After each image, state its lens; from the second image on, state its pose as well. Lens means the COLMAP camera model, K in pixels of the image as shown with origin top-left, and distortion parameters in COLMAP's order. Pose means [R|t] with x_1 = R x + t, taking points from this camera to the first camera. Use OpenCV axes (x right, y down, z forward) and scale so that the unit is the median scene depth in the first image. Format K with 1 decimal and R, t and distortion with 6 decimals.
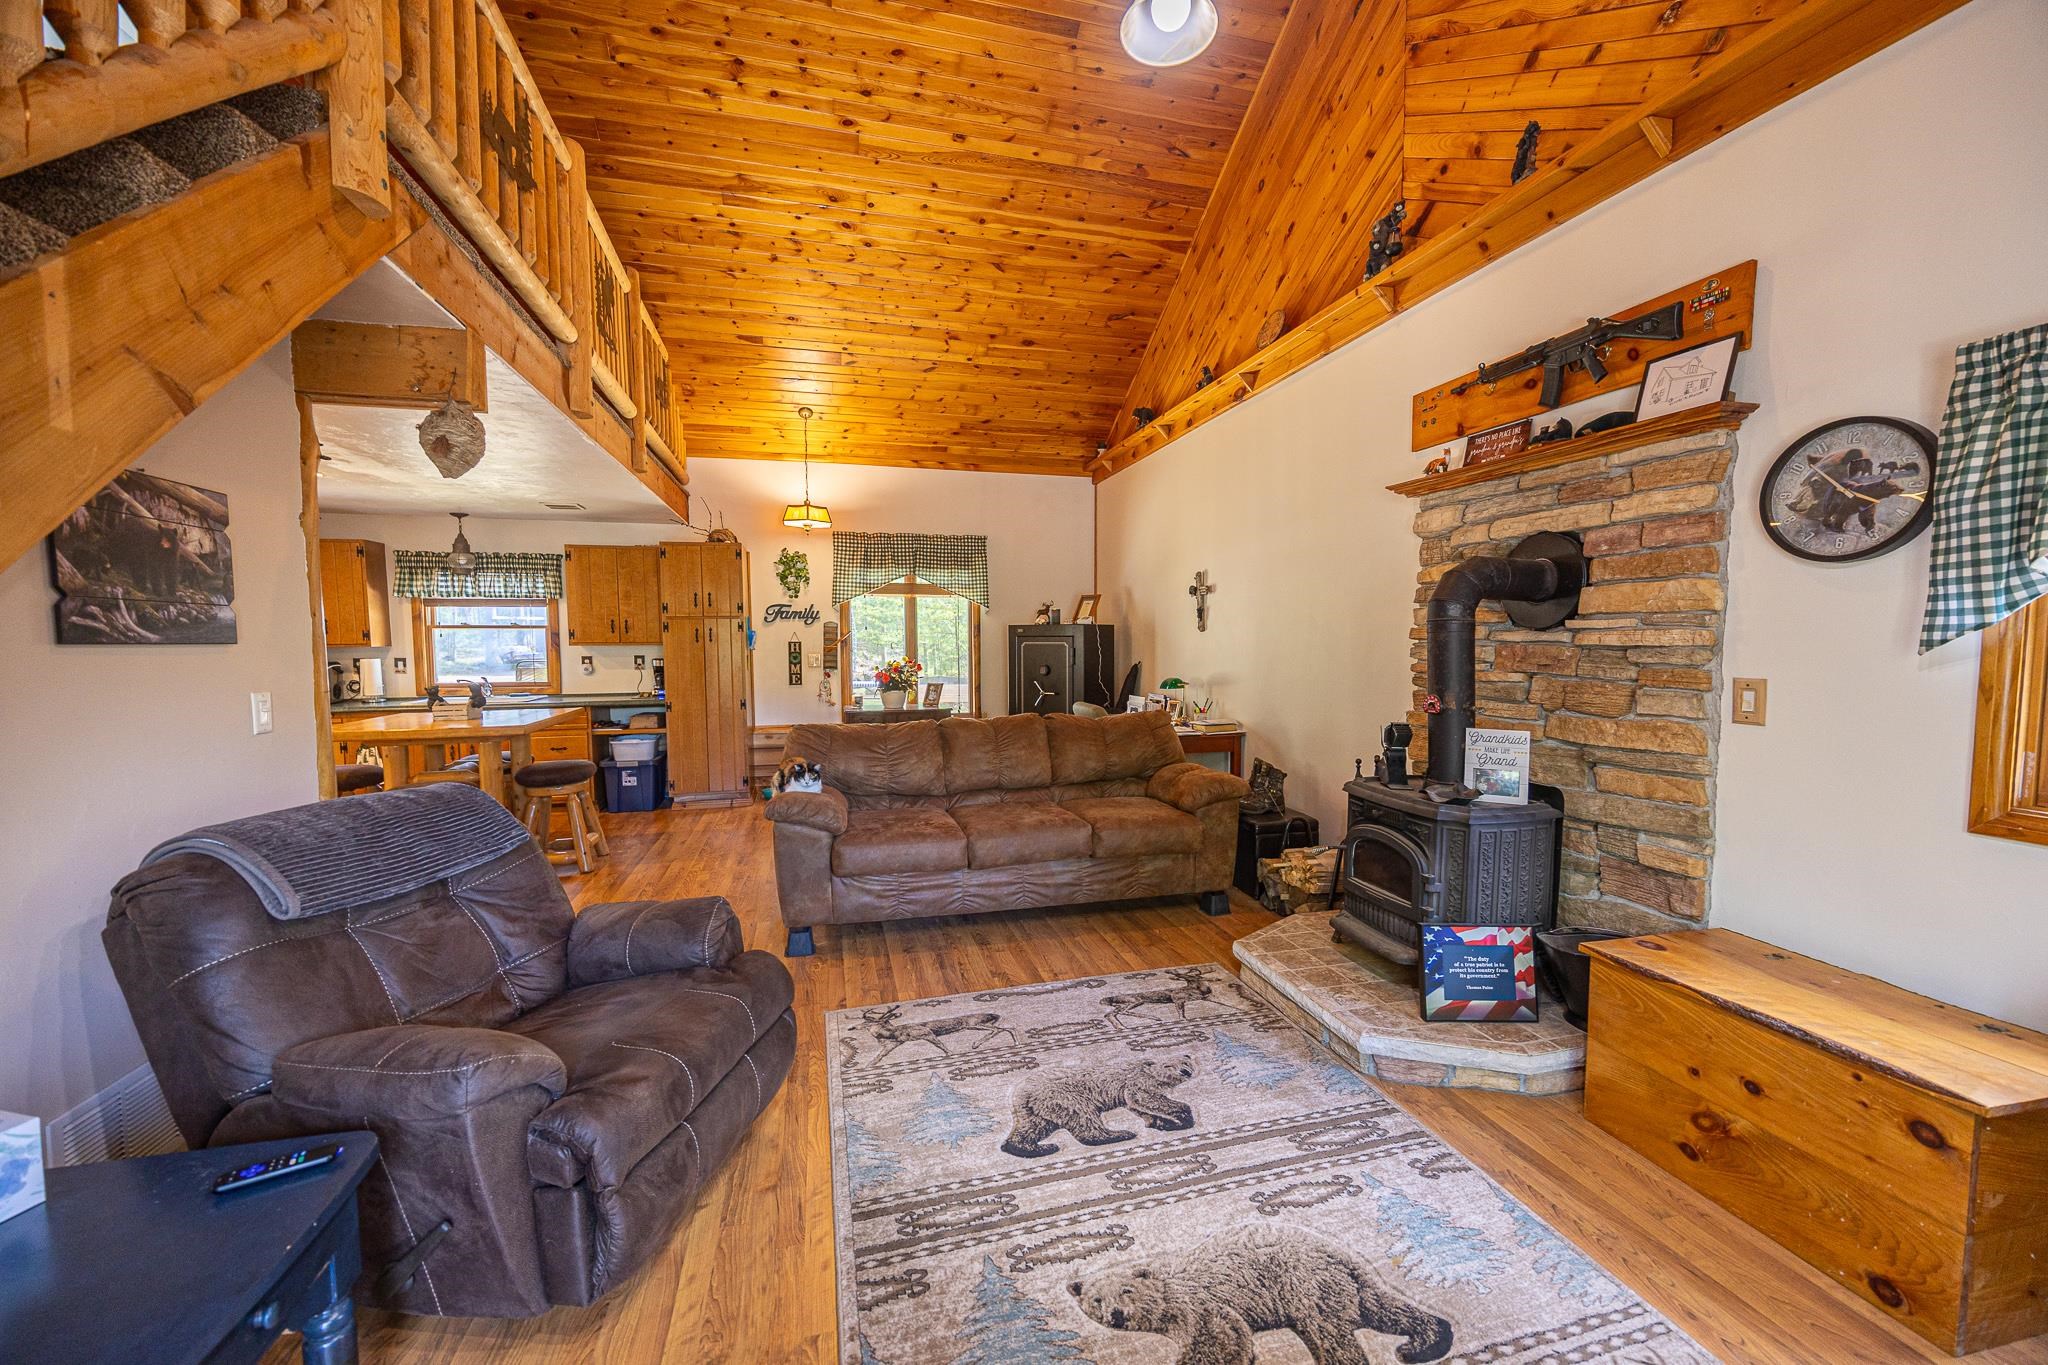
lens RADIAL K [[785.3, 0, 1030.6], [0, 785.3, 688.4], [0, 0, 1]] dist [-0.001992, -0.000888]
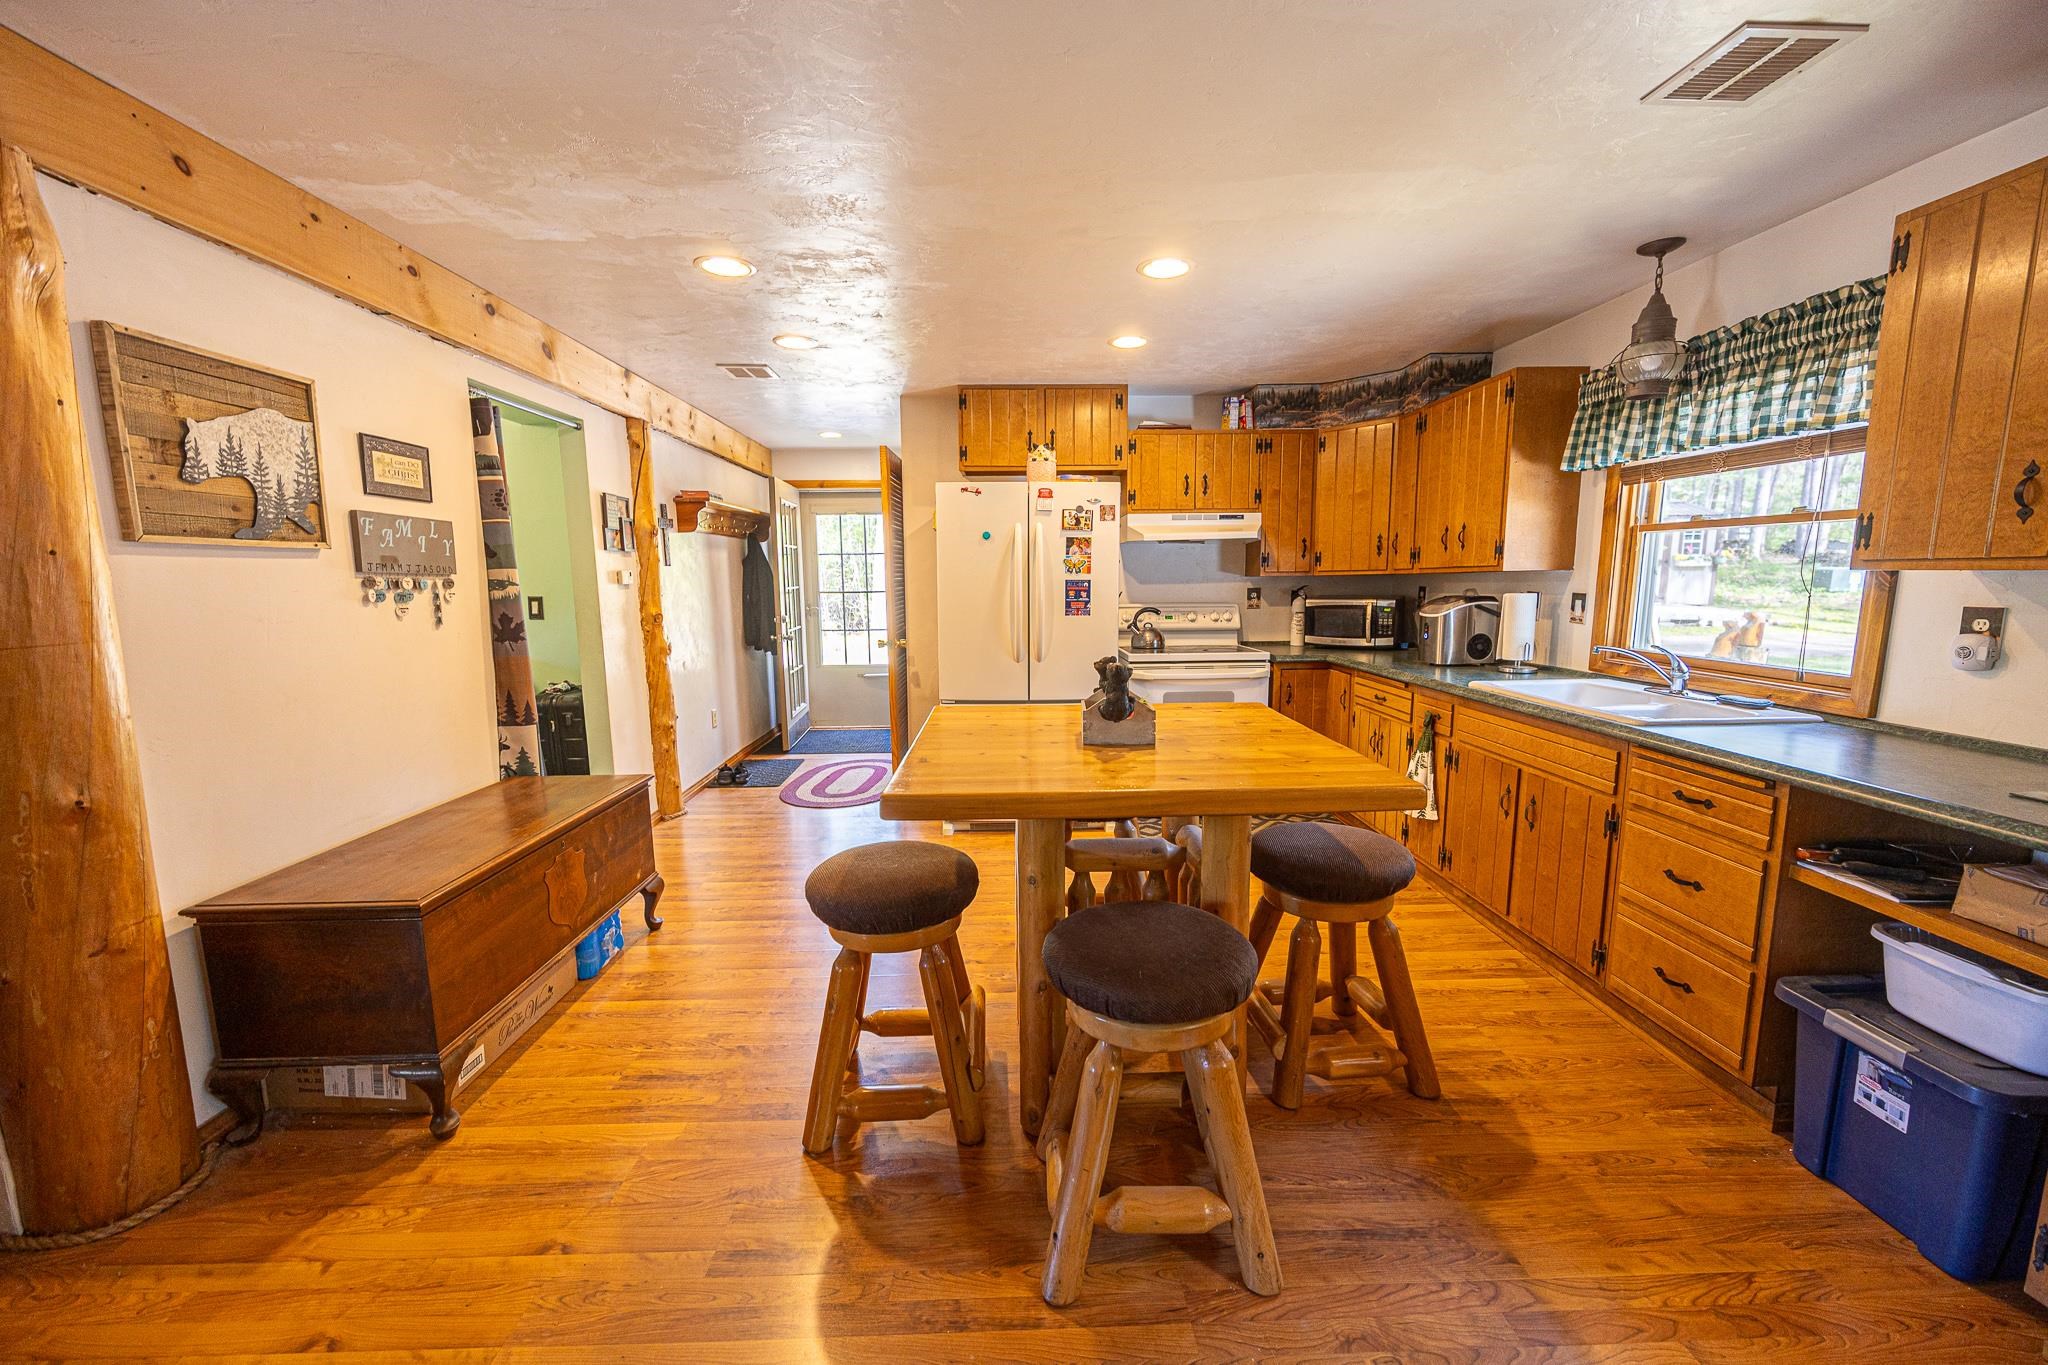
lens RADIAL K [[785.3, 0, 1029.0], [0, 785.3, 688.6], [0, 0, 1]] dist [-0.001992, -0.000888]
pose [[-0.232627, 0.148254, -0.961200, -0.219909], [-0.053051, 0.984908, 0.164750, -0.042963], [0.971118, 0.089318, -0.221251, 0.773313]]
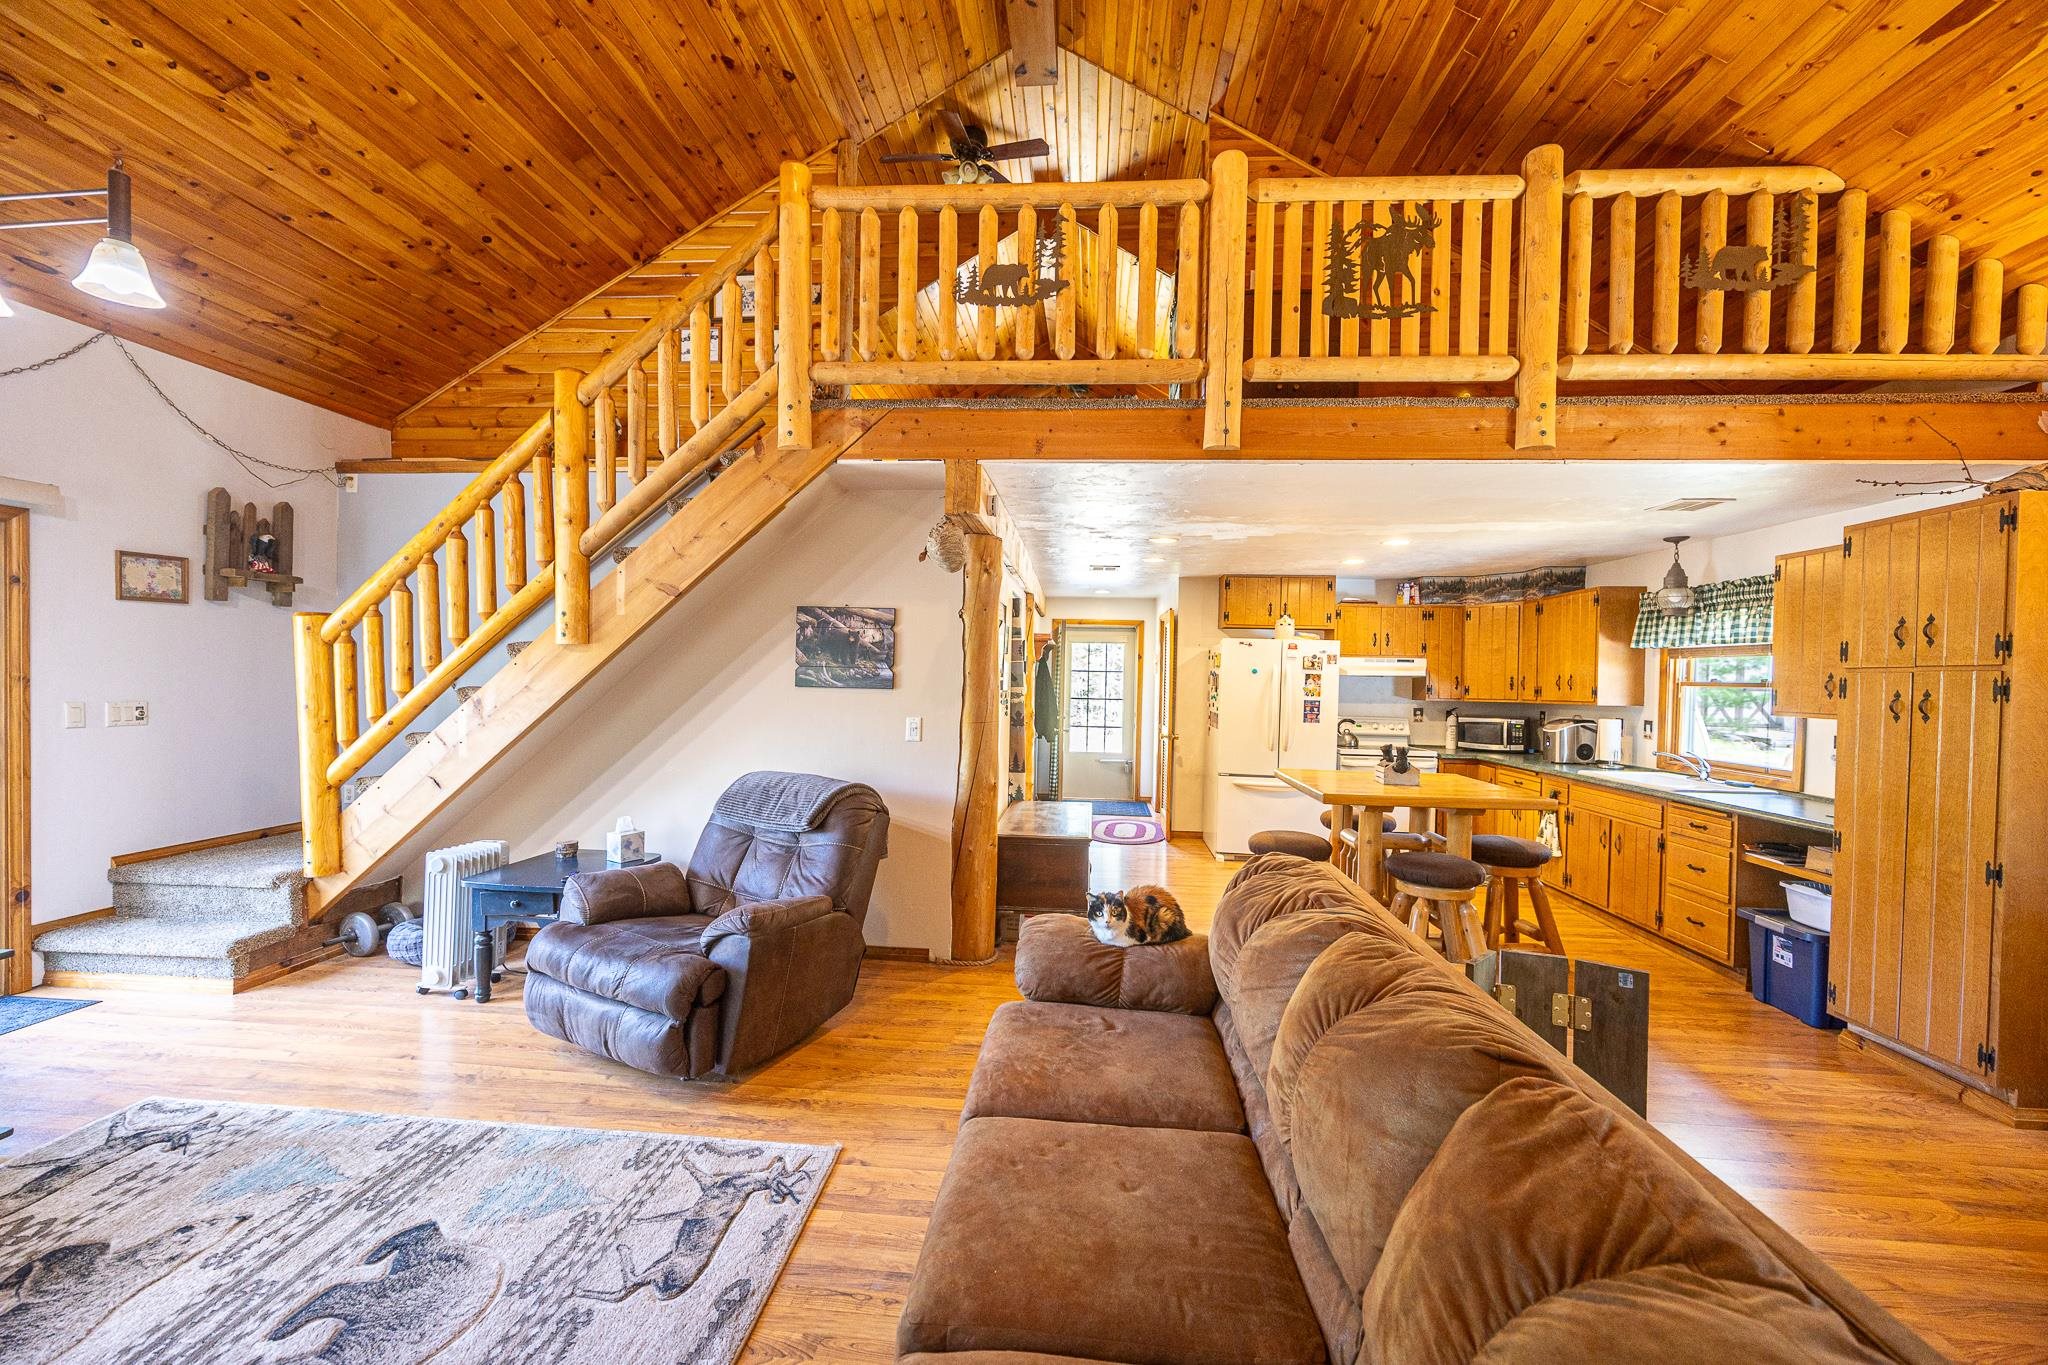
lens RADIAL K [[785.3, 0, 1024.9], [0, 785.3, 687.4], [0, 0, 1]] dist [-0.001992, -0.000888]
pose [[-0.338267, 0.012985, -0.940961, 0.207432], [-0.080121, 0.995877, 0.042546, -0.056603], [0.937633, 0.089782, -0.335832, 0.657471]]
